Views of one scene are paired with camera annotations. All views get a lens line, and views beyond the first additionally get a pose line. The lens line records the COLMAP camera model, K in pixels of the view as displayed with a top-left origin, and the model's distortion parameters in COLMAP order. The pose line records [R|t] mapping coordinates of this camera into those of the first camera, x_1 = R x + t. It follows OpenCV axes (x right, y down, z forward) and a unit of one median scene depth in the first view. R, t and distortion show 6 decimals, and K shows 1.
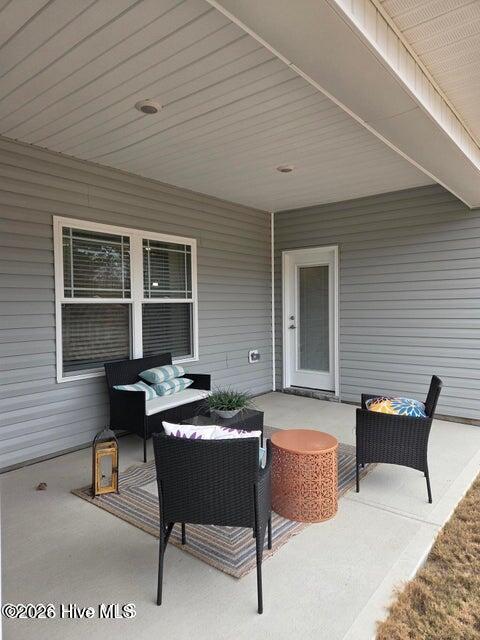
lens RADIAL K [[427.2, 0, 233.1], [0, 427.2, 318.1], [0, 0, 1]] dist [0.078911, -0.057962]
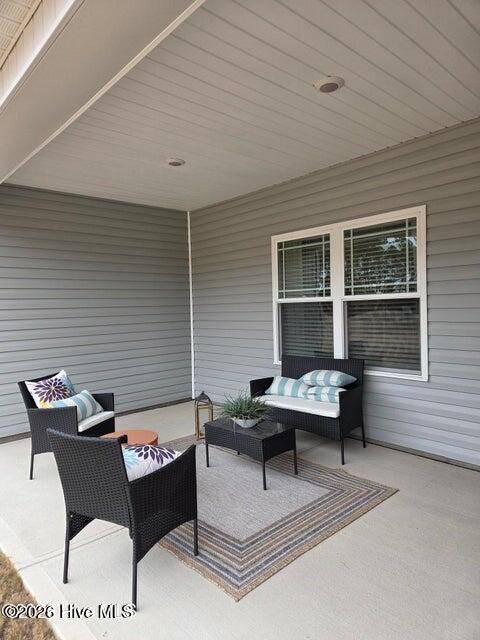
lens RADIAL K [[427.2, 0, 237.7], [0, 427.2, 322.5], [0, 0, 1]] dist [0.078911, -0.057962]
pose [[-0.141063, 0.050782, -0.988697, 0.743733], [0.001667, 0.998694, 0.051058, -0.035952], [0.989999, 0.005554, -0.140963, 0.906179]]
